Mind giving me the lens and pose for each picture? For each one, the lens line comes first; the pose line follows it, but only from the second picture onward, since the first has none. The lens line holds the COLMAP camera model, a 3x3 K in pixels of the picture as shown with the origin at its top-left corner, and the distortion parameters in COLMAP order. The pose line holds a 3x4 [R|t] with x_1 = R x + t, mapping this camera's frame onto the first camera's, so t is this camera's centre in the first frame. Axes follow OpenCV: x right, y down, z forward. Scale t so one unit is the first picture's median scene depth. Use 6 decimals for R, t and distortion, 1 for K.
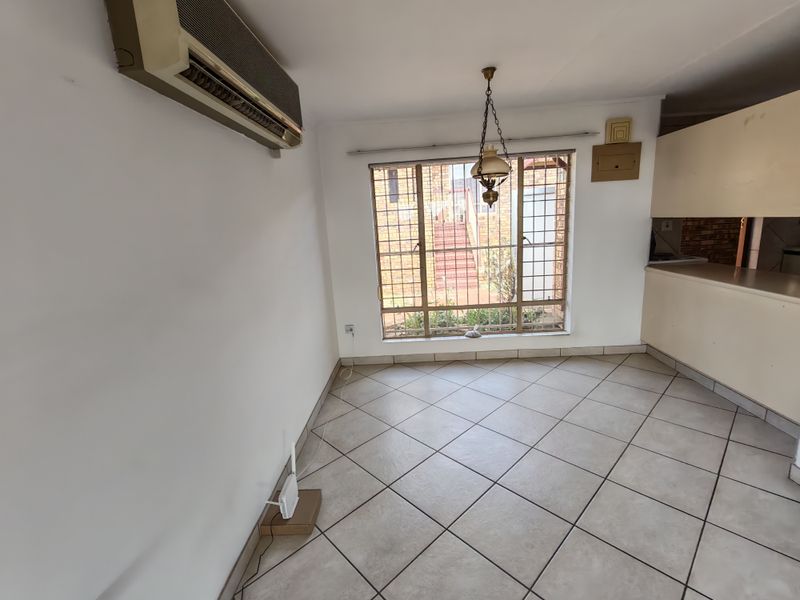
lens RADIAL K [[368.4, 0, 400.0], [0, 368.4, 300.0], [0, 0, 1]] dist [-0.000757, 0.000195]
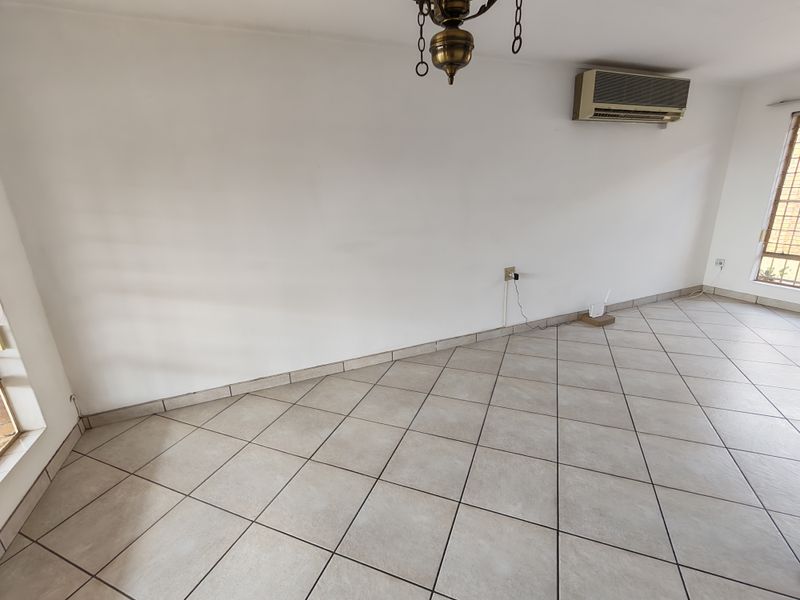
lens RADIAL K [[368.4, 0, 400.0], [0, 368.4, 300.0], [0, 0, 1]] dist [-0.000757, 0.000195]
pose [[0.424528, 0.315429, -0.848693, 0.655140], [-0.182358, 0.947932, 0.261094, 0.100332], [0.886860, 0.043924, 0.459945, -0.622497]]
